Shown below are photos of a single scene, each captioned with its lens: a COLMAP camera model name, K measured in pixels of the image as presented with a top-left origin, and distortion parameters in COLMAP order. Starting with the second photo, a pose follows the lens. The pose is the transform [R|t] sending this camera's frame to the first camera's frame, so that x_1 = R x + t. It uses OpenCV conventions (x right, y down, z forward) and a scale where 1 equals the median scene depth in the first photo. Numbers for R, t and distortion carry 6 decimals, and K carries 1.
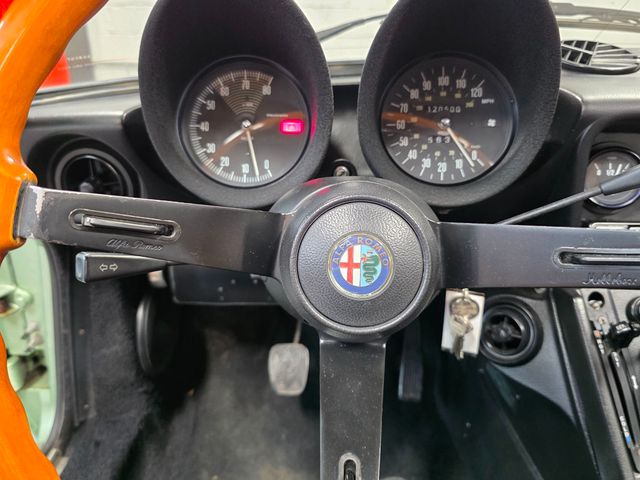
lens RADIAL K [[496.0, 0, 323.2], [0, 496.0, 233.4], [0, 0, 1]] dist [0.021378, -0.024978]
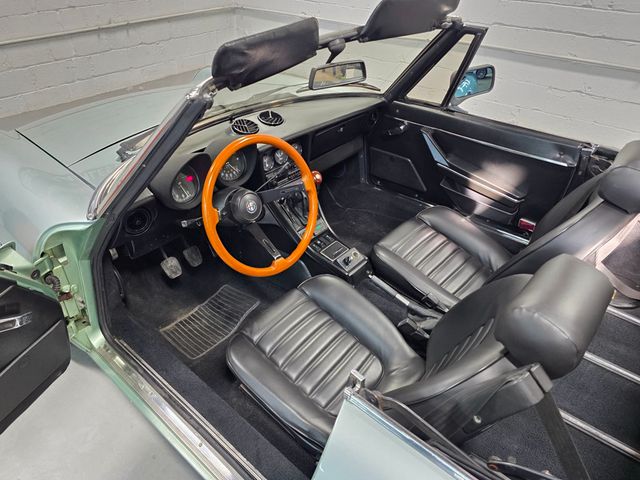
lens RADIAL K [[460.7, 0, 317.1], [0, 460.7, 239.1], [0, 0, 1]] dist [0.056602, -0.044072]
pose [[0.647558, -0.431809, 0.627860, -1.581910], [0.297071, 0.901810, 0.313826, -0.557770], [-0.701724, -0.016702, 0.712253, -1.733529]]
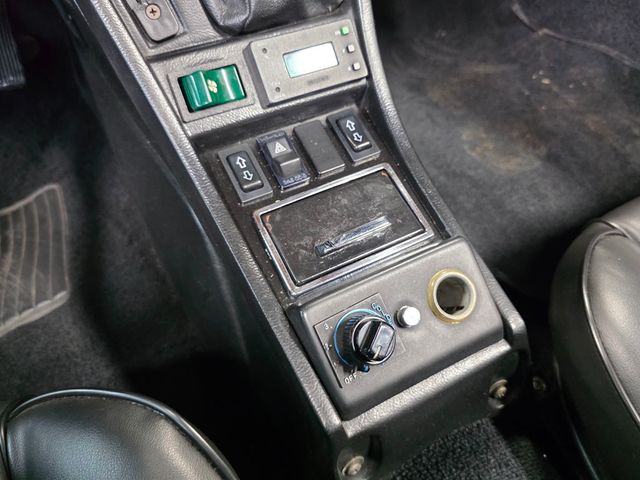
lens RADIAL K [[496.0, 0, 321.1], [0, 496.0, 231.3], [0, 0, 1]] dist [0.021378, -0.024978]
pose [[0.894917, -0.359660, 0.264136, 0.518903], [0.181752, 0.834389, 0.520348, 0.349596], [-0.407540, -0.417661, 0.812078, 0.194288]]
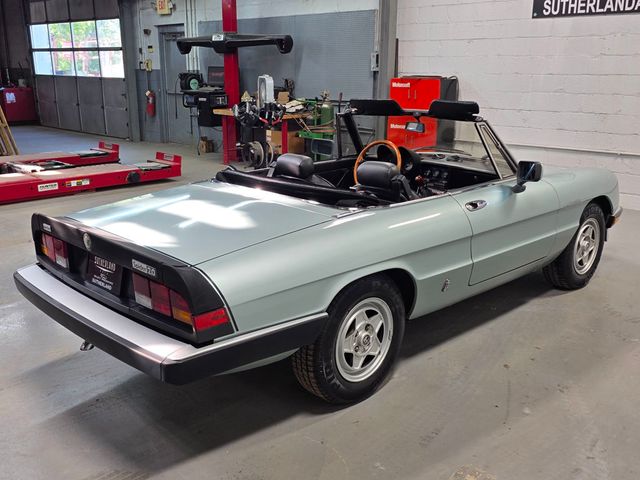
lens RADIAL K [[645.3, 0, 308.8], [0, 645.3, 251.4], [0, 0, 1]] dist [0.027914, 0.000000]
pose [[0.712201, 0.191939, -0.675226, 5.983431], [-0.275881, 0.961027, -0.017808, 1.666771], [0.645492, 0.198965, 0.737396, -6.971338]]
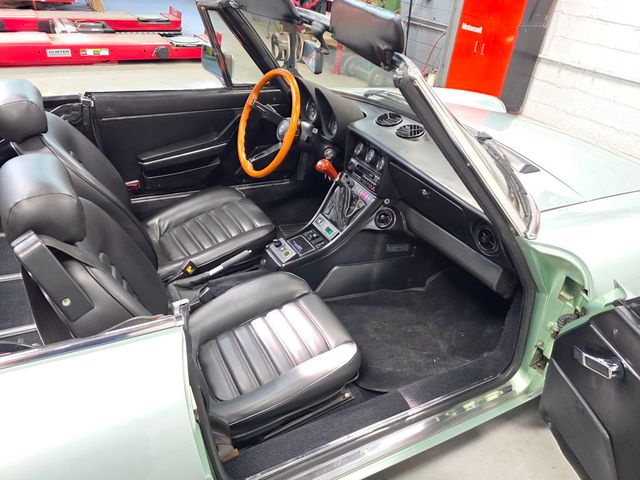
lens RADIAL K [[496.0, 0, 317.3], [0, 496.0, 240.1], [0, 0, 1]] dist [0.021378, -0.024978]
pose [[0.490919, 0.483051, -0.725025, 3.476051], [-0.415526, 0.861277, 0.292474, -0.481006], [0.765727, 0.157685, 0.623537, -1.508551]]
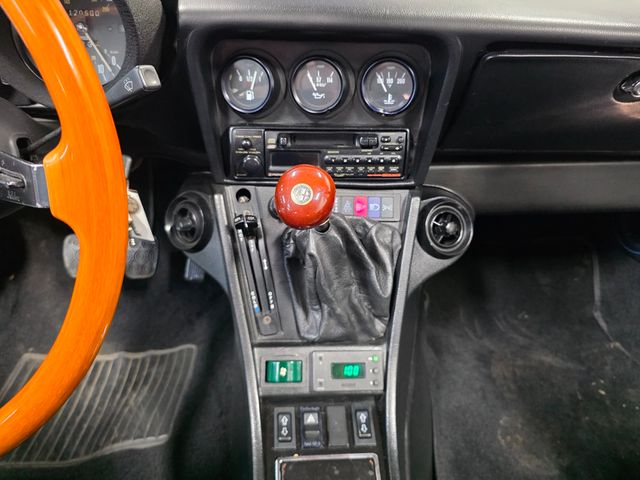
lens RADIAL K [[496.0, 0, 325.4], [0, 496.0, 235.3], [0, 0, 1]] dist [0.021378, -0.024978]
pose [[0.997951, -0.012507, 0.062754, 0.661534], [-0.002450, 0.972526, 0.232781, -0.042947], [-0.063941, -0.232458, 0.970502, -0.134698]]
